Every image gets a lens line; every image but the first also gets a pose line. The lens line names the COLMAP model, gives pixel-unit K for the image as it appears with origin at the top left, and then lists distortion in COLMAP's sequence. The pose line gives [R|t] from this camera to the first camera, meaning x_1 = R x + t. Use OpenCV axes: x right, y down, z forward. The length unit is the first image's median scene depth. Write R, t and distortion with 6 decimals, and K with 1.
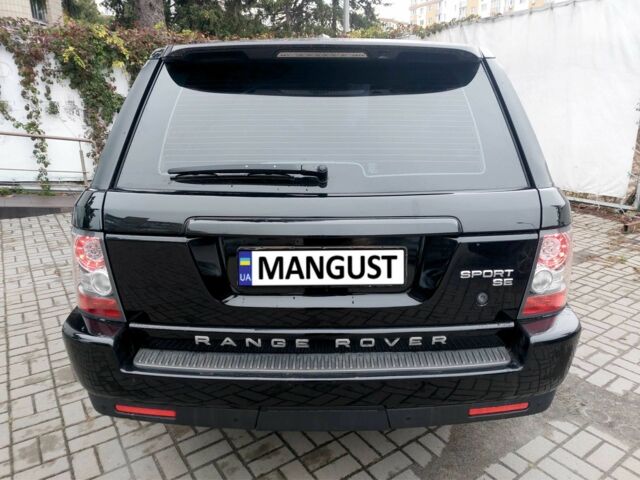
lens RADIAL K [[459.1, 0, 331.4], [0, 459.1, 232.7], [0, 0, 1]] dist [0.065868, -0.060685]
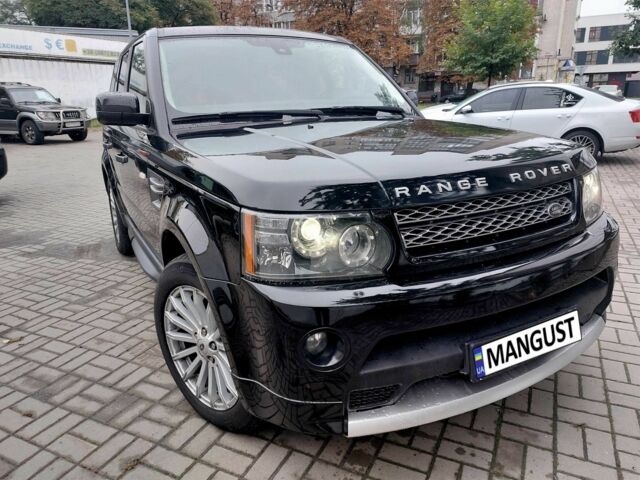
lens RADIAL K [[459.1, 0, 321.0], [0, 459.1, 241.6], [0, 0, 1]] dist [0.065868, -0.060685]
pose [[-0.878995, 0.163906, -0.447776, 0.546605], [-0.098393, 0.856509, 0.506667, -0.780986], [0.466570, 0.489416, -0.736739, 3.134965]]
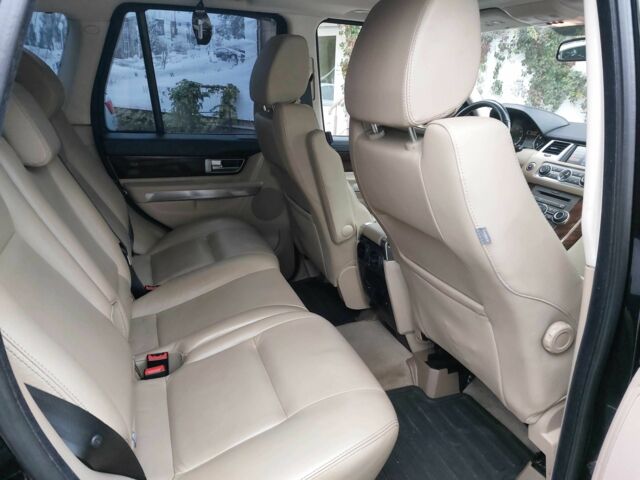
lens RADIAL K [[459.1, 0, 324.1], [0, 459.1, 240.3], [0, 0, 1]] dist [0.065868, -0.060685]
pose [[0.366528, 0.317828, -0.874439, 0.540447], [-0.284521, 0.933110, 0.219894, -0.308470], [0.885836, 0.168199, 0.432439, 1.196401]]
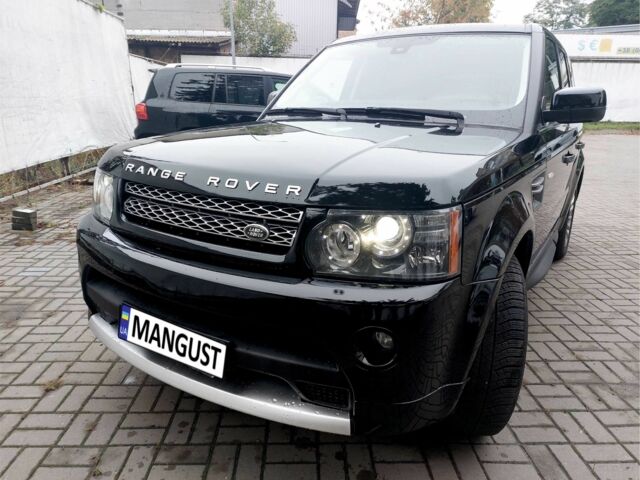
lens RADIAL K [[459.1, 0, 311.7], [0, 459.1, 244.5], [0, 0, 1]] dist [0.065868, -0.060685]
pose [[-0.834627, -0.168389, 0.524446, -0.588176], [0.133760, 0.861664, 0.489534, -0.768573], [-0.534328, 0.478728, -0.696644, 3.148164]]
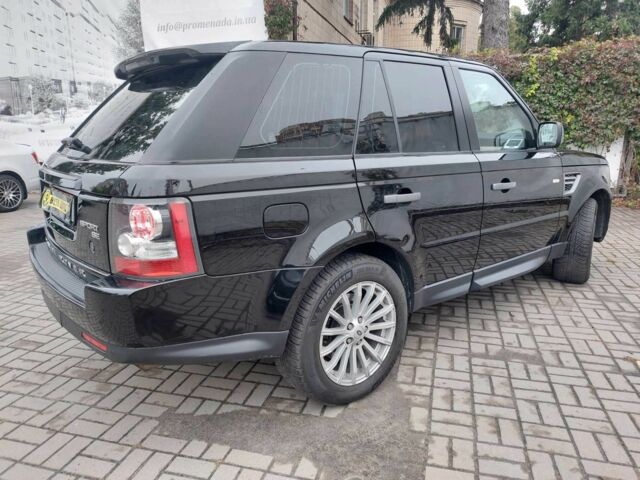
lens RADIAL K [[459.1, 0, 324.8], [0, 459.1, 235.1], [0, 0, 1]] dist [0.065868, -0.060685]
pose [[0.634980, 0.167482, -0.754155, 1.125321], [-0.200671, 0.978465, 0.048336, -0.049473], [0.746010, 0.120645, 0.654915, 0.436436]]
